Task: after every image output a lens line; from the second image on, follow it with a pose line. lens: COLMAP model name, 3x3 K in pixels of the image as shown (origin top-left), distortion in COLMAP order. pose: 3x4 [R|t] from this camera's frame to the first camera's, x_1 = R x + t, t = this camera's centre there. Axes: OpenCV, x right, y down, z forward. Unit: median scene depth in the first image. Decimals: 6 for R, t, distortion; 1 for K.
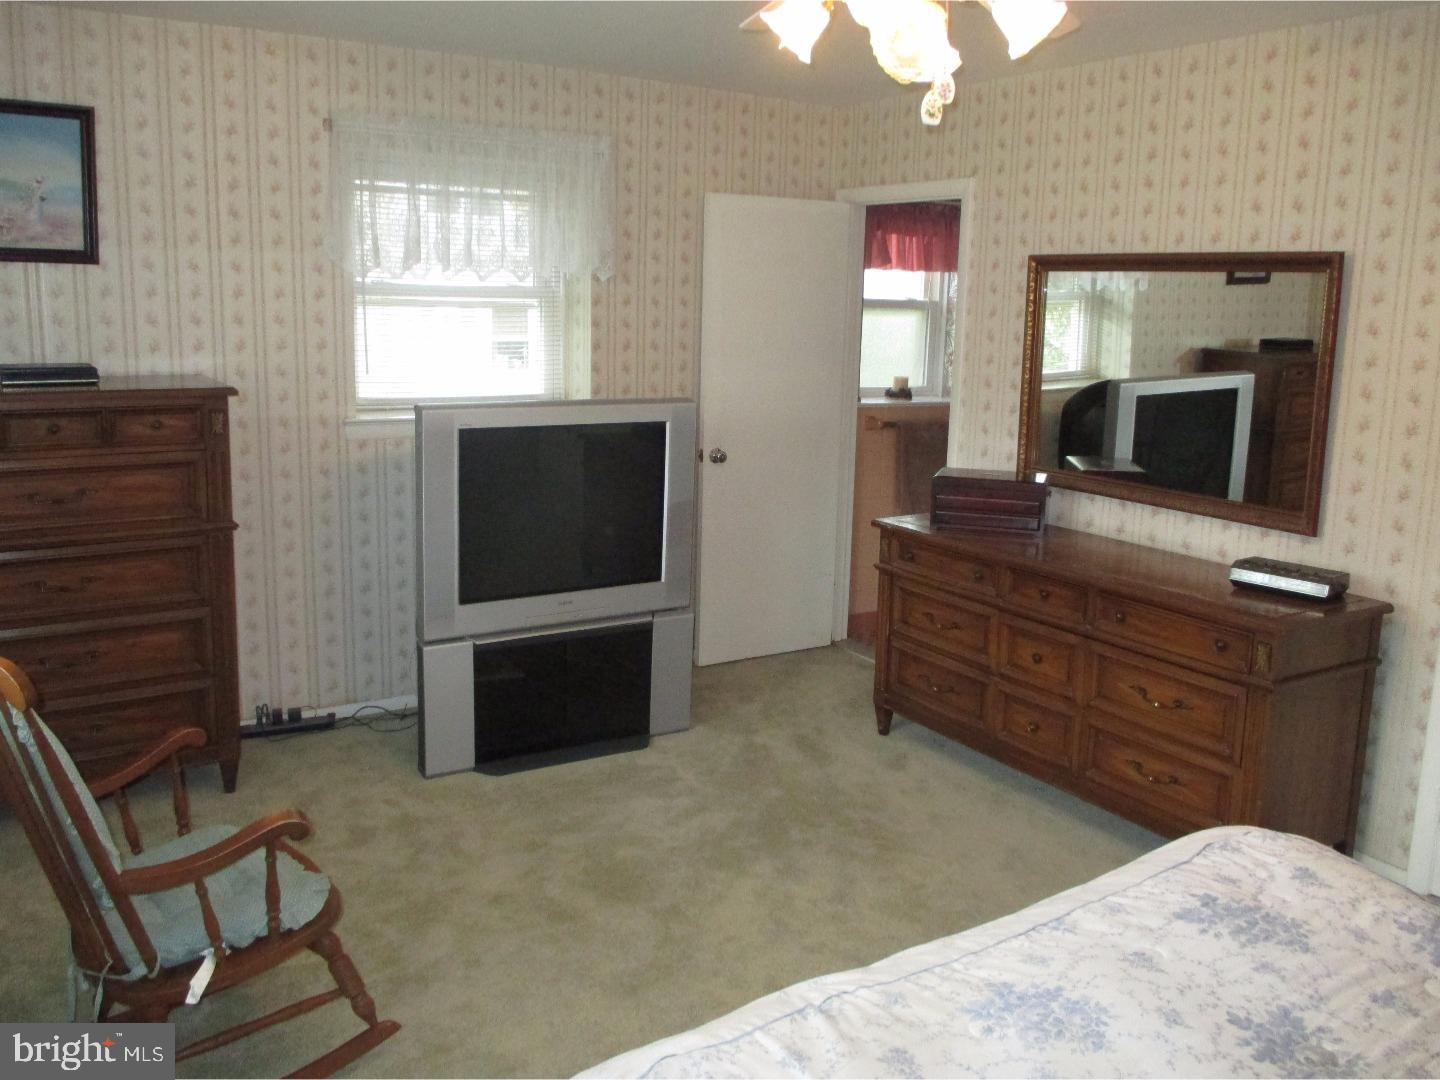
lens RADIAL K [[1232.3, 0, 723.0], [0, 1232.3, 525.0], [0, 0, 1]] dist [-0.017676, -0.004729]
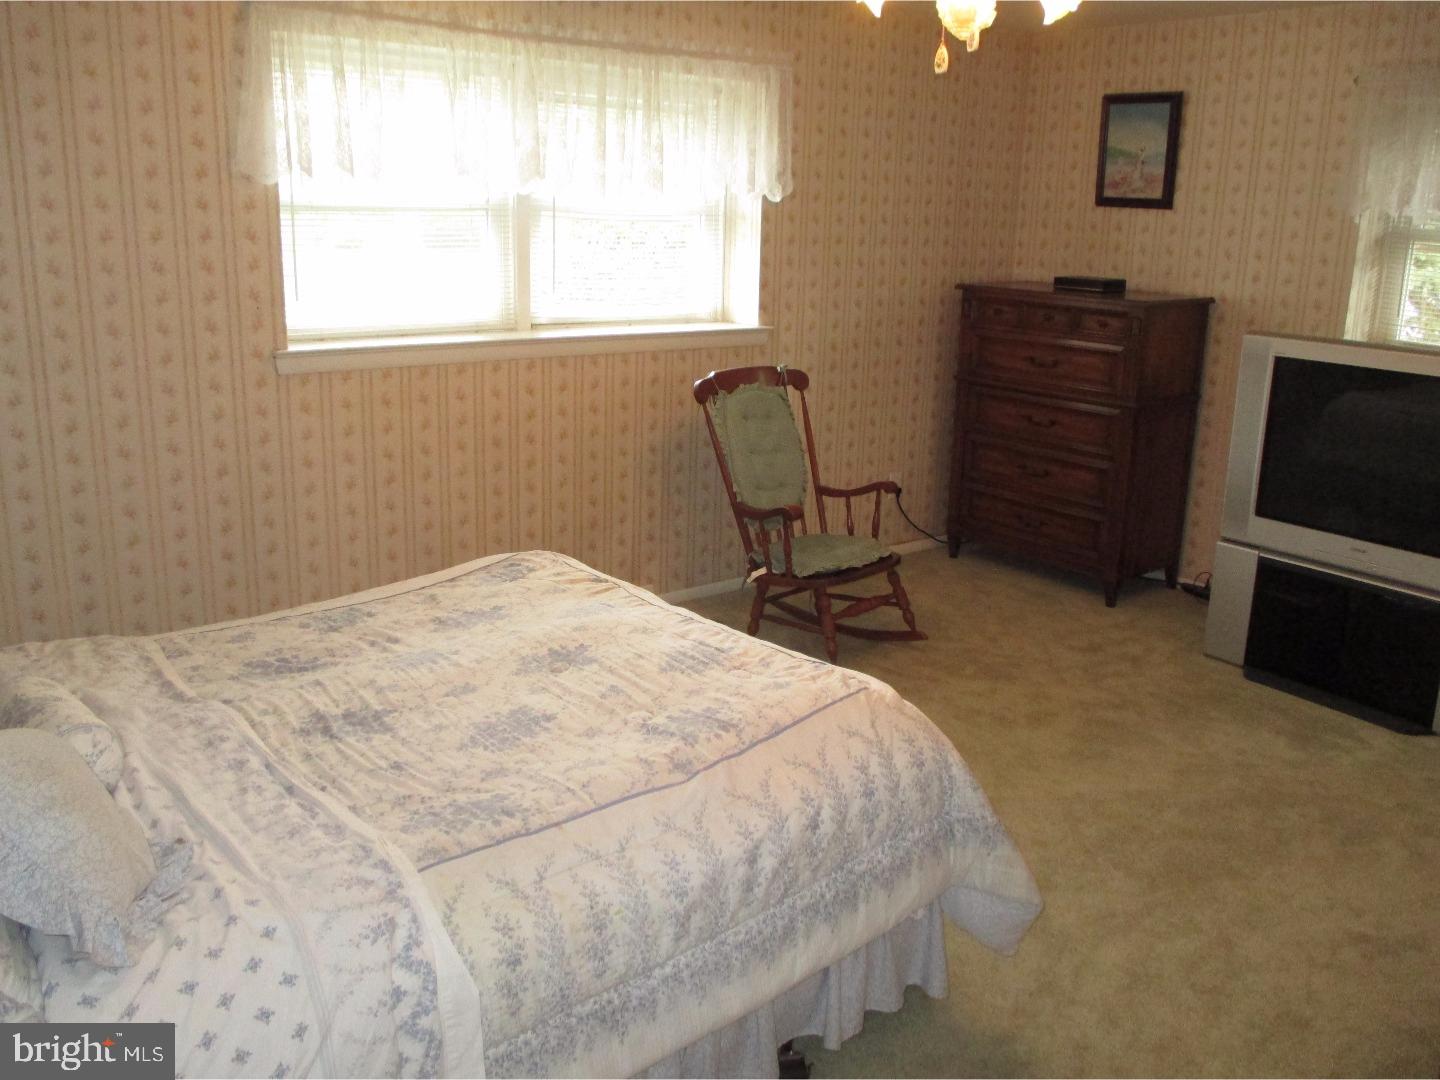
lens RADIAL K [[1232.3, 0, 726.0], [0, 1232.3, 544.7], [0, 0, 1]] dist [-0.017676, -0.004729]
pose [[0.097426, 0.247540, -0.963967, 0.865540], [-0.216624, 0.950627, 0.222221, -0.056309], [0.971382, 0.187168, 0.146239, 0.400674]]
